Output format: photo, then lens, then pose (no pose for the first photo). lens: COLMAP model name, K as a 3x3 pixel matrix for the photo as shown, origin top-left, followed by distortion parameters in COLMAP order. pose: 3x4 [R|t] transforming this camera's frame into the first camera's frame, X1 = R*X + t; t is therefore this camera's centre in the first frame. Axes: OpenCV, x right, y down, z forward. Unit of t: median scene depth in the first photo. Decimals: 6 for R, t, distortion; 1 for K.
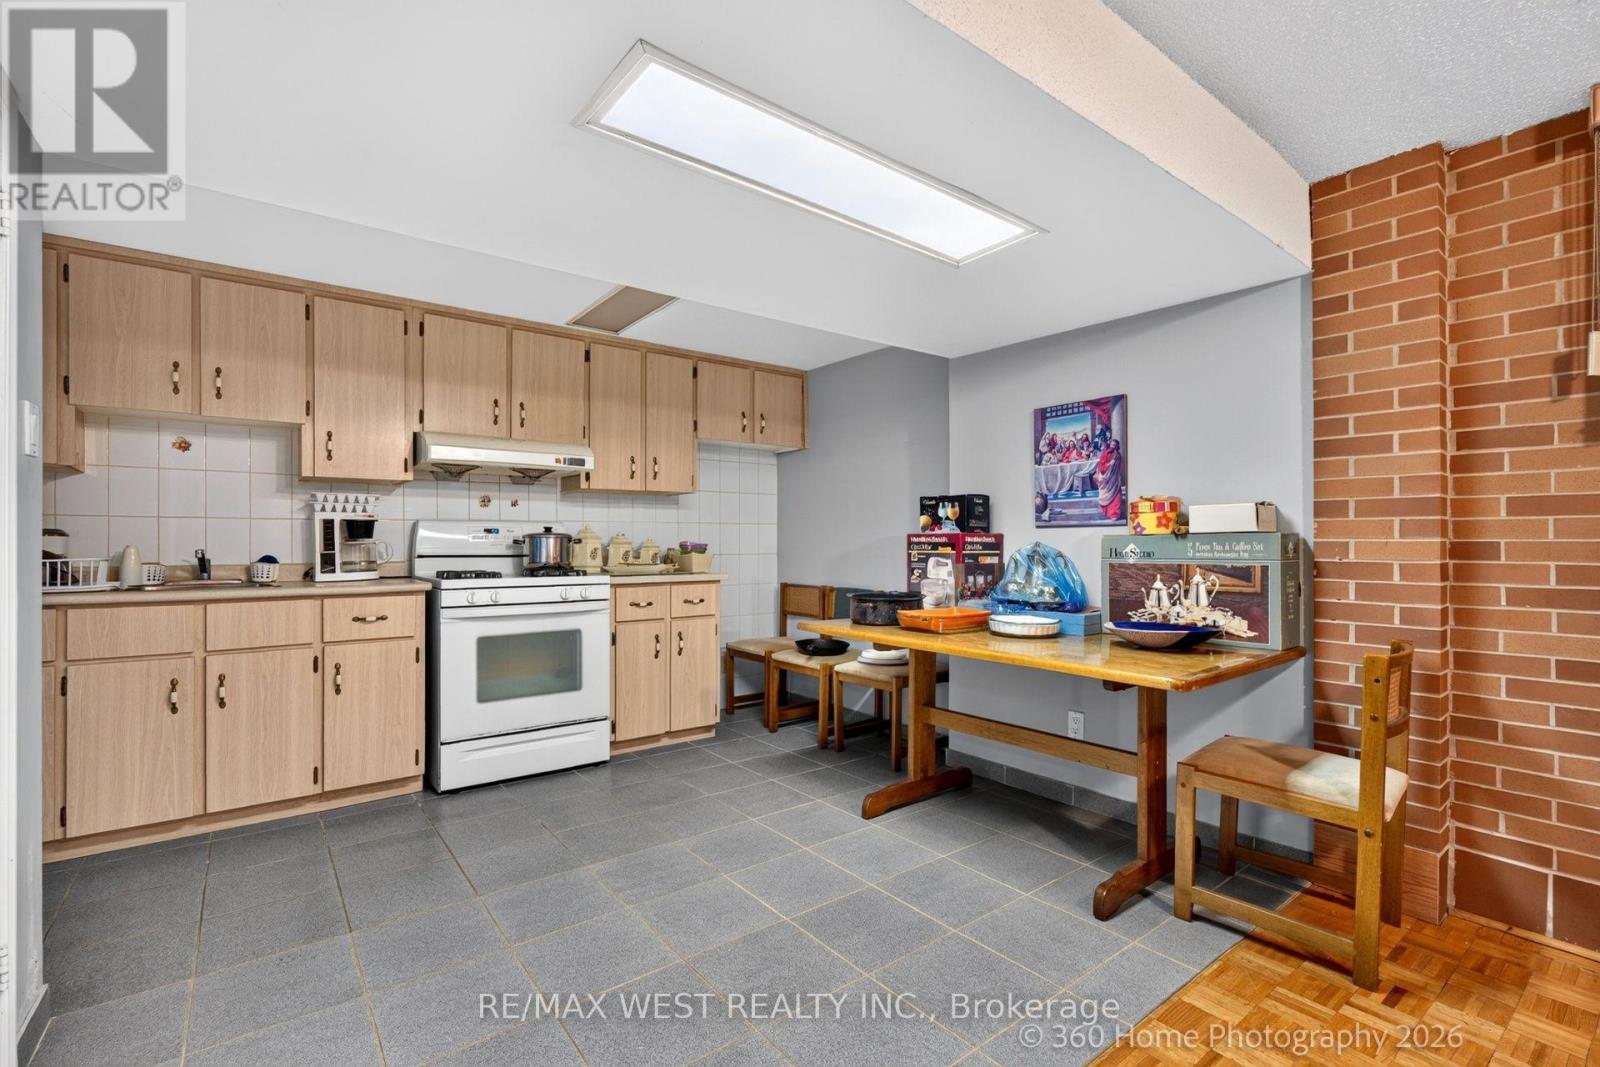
lens RADIAL K [[715.4, 0, 809.5], [0, 715.4, 542.8], [0, 0, 1]] dist [-0.014045, 0.000697]
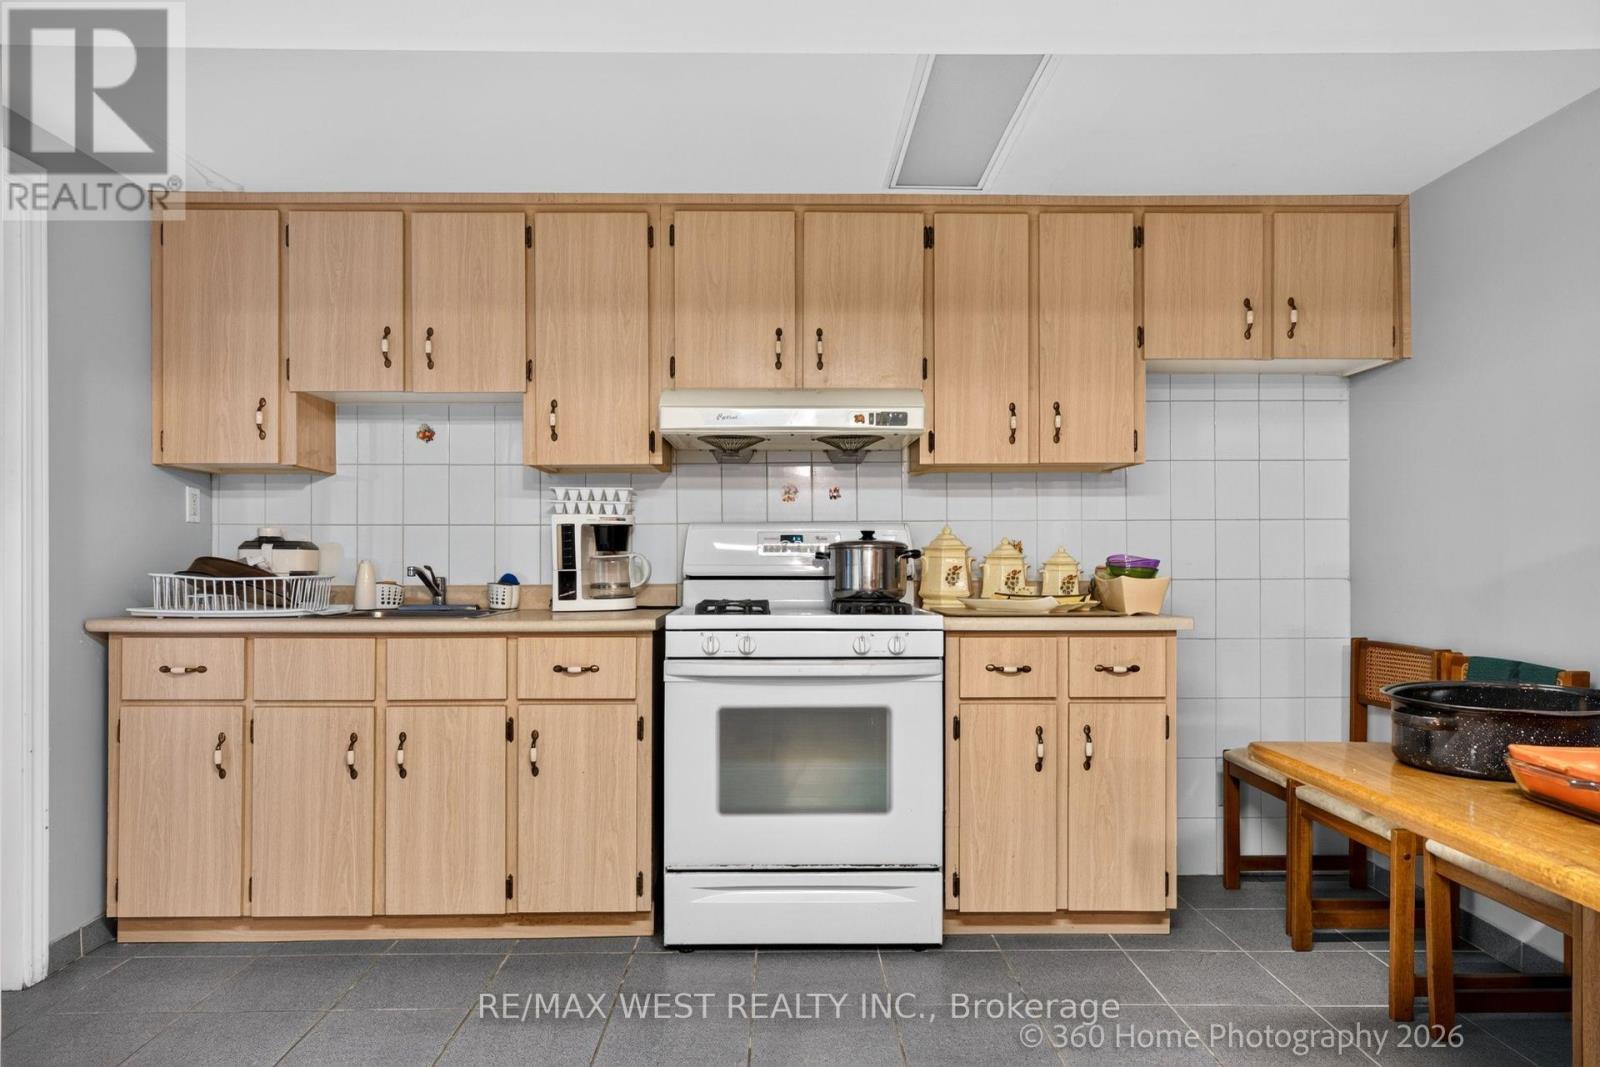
lens RADIAL K [[1033.2, 0, 799.6], [0, 1033.2, 548.8], [0, 0, 1]] dist [-0.000851, 0.000802]
pose [[0.793719, -0.003838, -0.608272, 0.136358], [0.000317, 0.999983, -0.005896, -0.002118], [0.608284, 0.004487, 0.793706, 0.307684]]
